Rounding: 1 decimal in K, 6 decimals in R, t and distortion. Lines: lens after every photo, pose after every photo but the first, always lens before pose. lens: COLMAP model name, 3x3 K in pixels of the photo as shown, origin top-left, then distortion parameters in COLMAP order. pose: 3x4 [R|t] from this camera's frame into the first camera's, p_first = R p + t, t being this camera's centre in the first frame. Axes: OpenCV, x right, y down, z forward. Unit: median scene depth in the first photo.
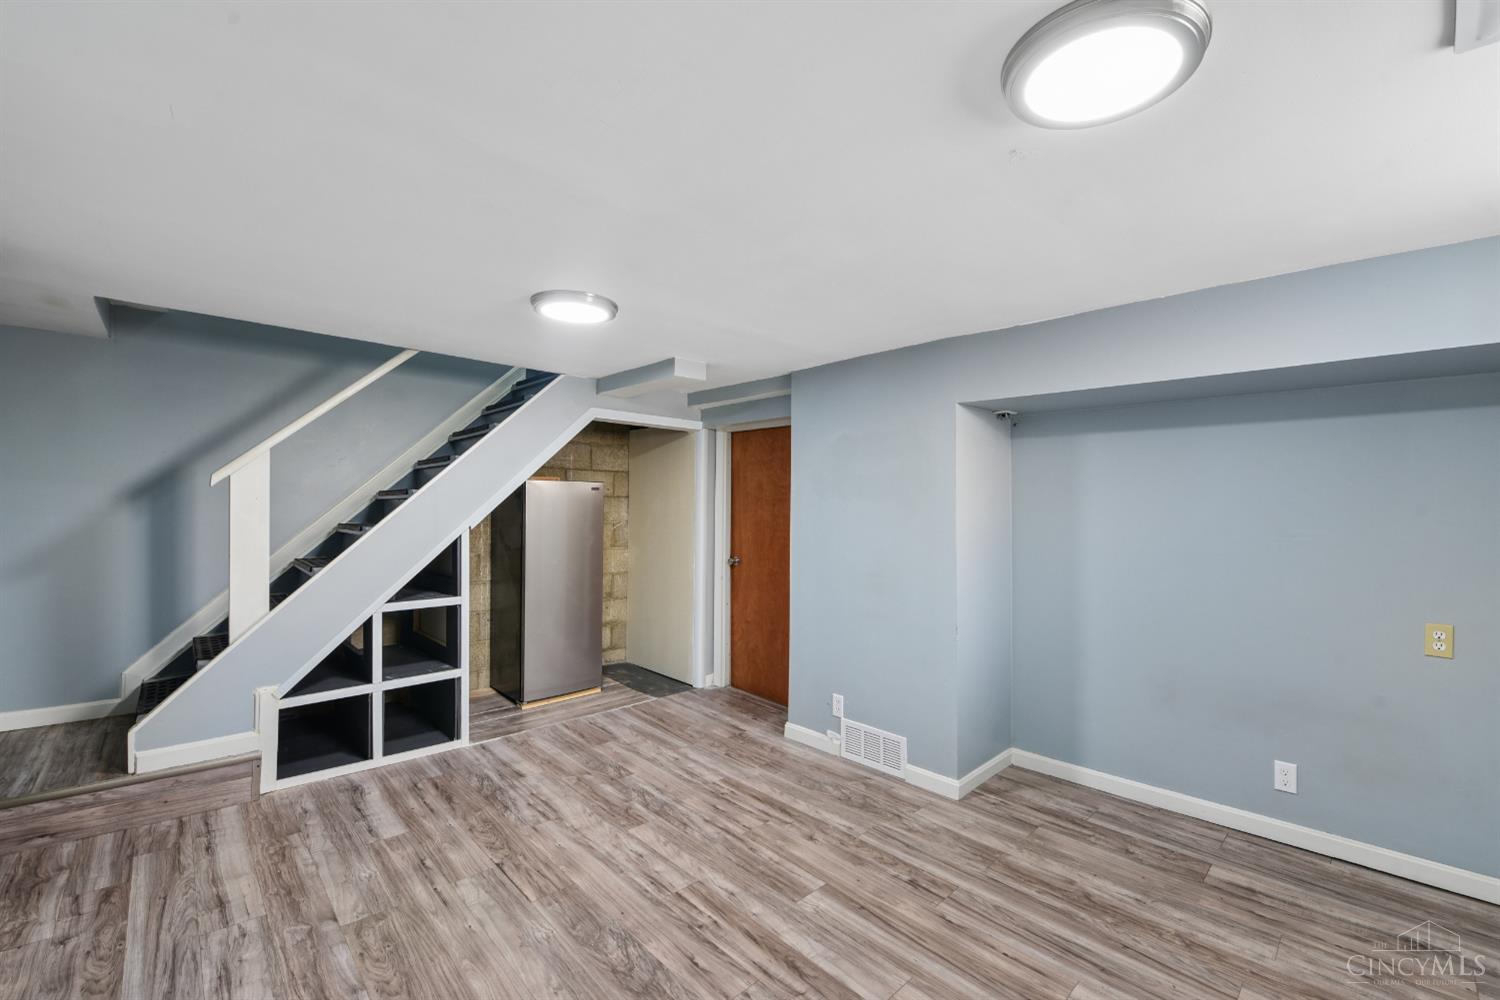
lens RADIAL K [[615.0, 0, 766.7], [0, 615.0, 495.7], [0, 0, 1]] dist [-0.019420, -0.000771]
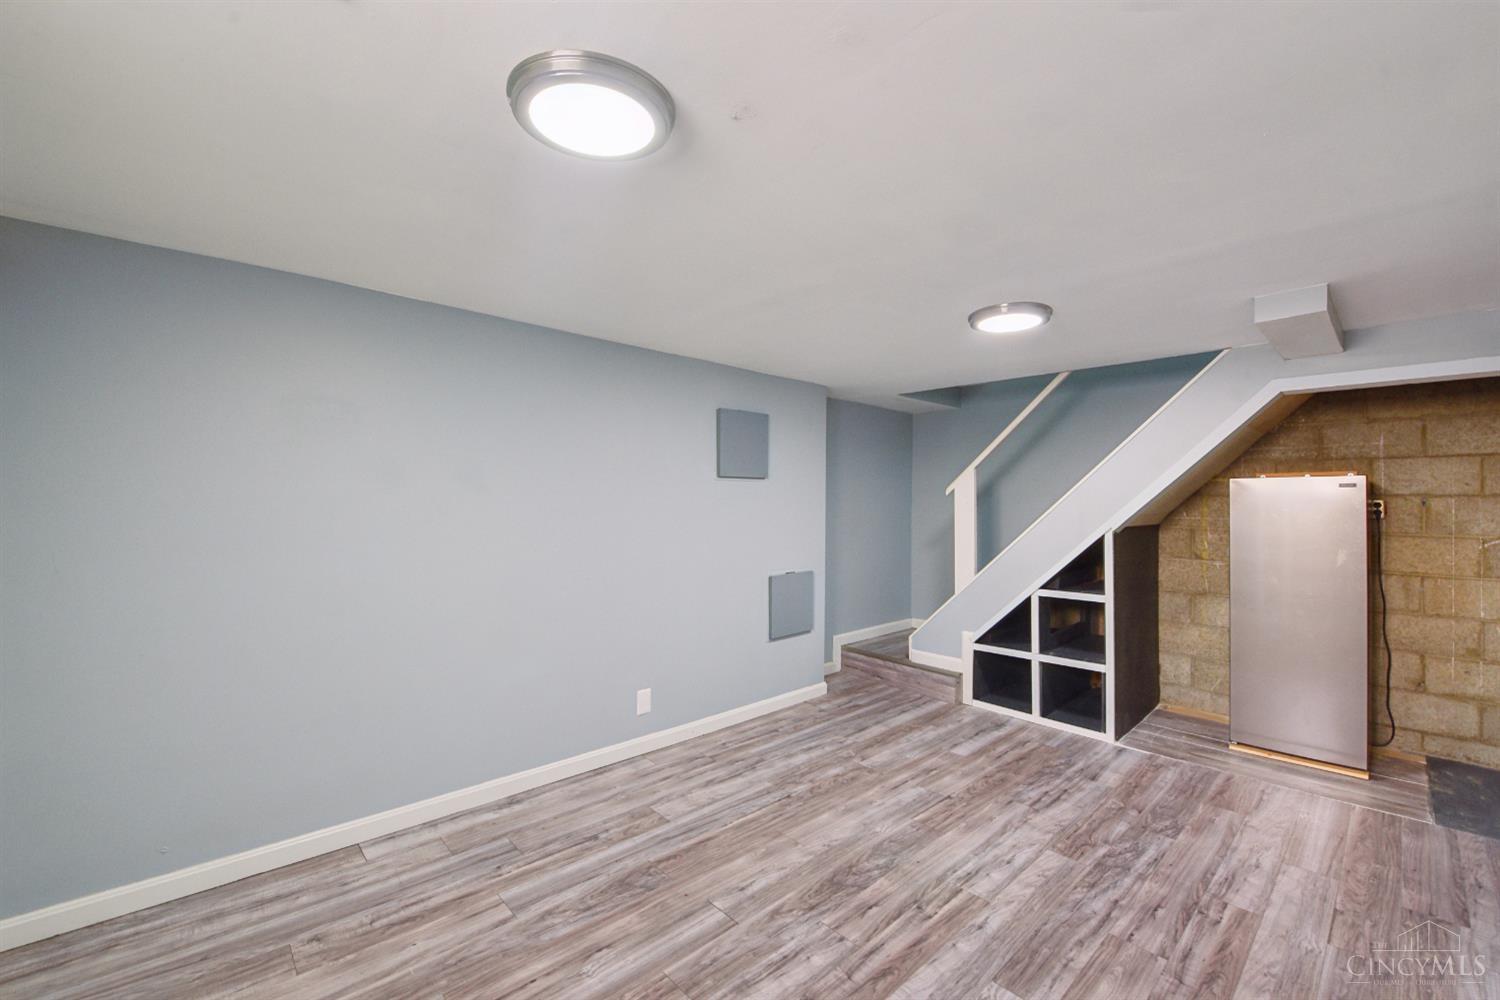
lens RADIAL K [[615.0, 0, 766.7], [0, 615.0, 495.7], [0, 0, 1]] dist [-0.019420, -0.000771]
pose [[-0.011040, -0.026254, -0.999594, 0.738020], [0.007115, 0.999628, -0.026334, 0.025189], [0.999914, -0.007402, -0.010849, 0.589175]]
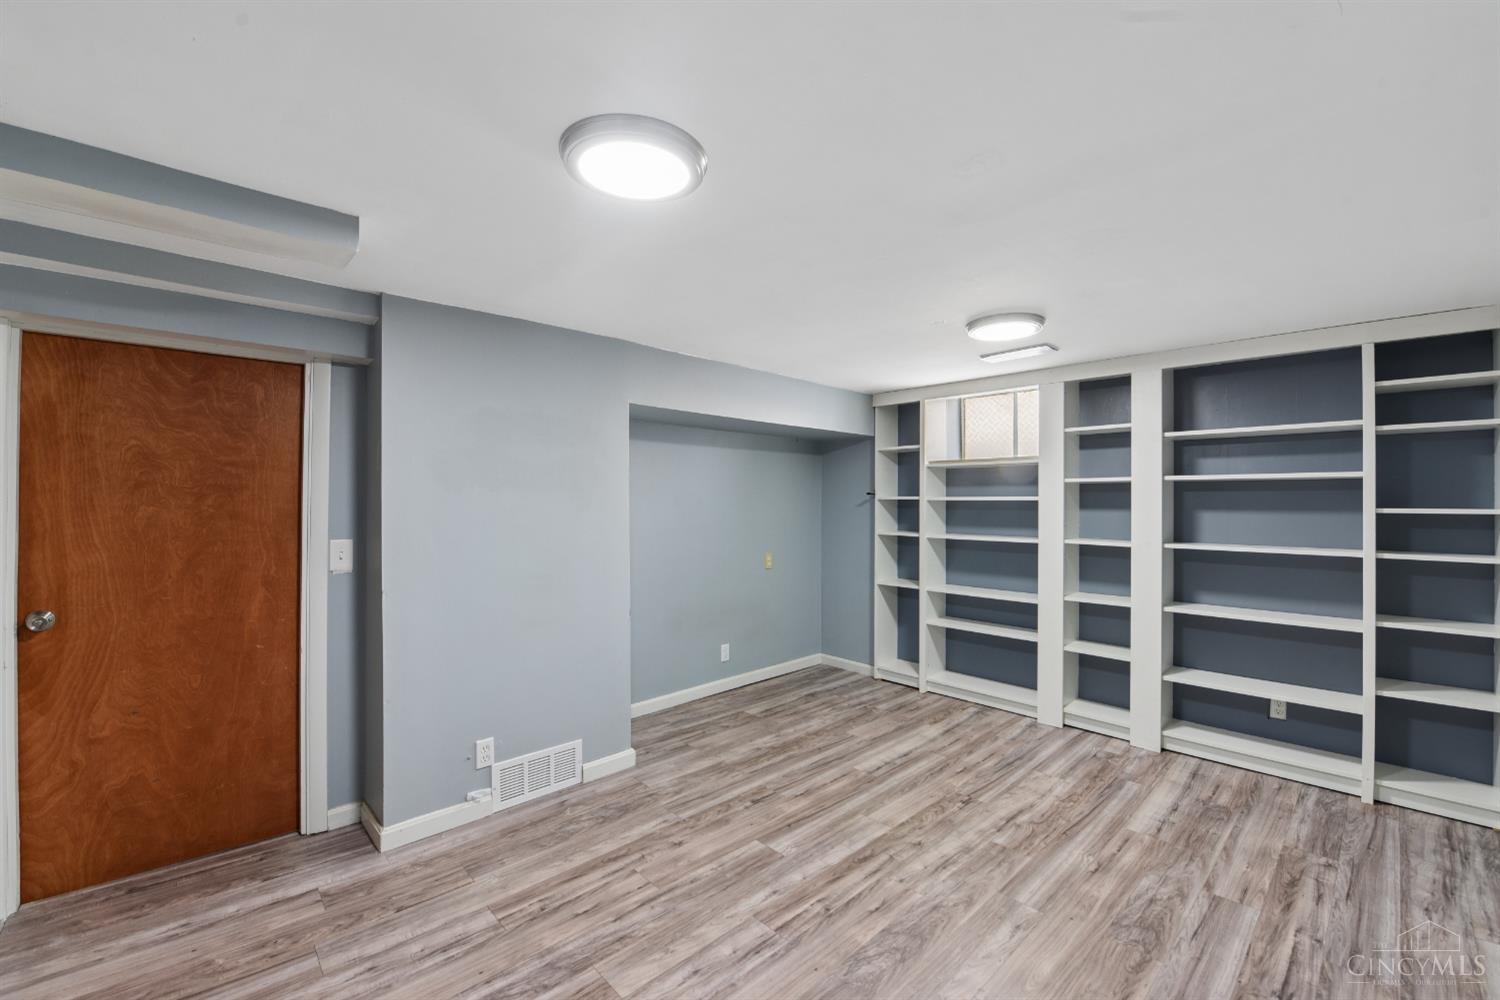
lens RADIAL K [[615.0, 0, 766.7], [0, 615.0, 495.7], [0, 0, 1]] dist [-0.019420, -0.000771]
pose [[0.006530, -0.004244, 0.999970, -0.882490], [-0.019921, 0.999792, 0.004373, 0.006293], [-0.999780, -0.019949, 0.006444, 0.864065]]
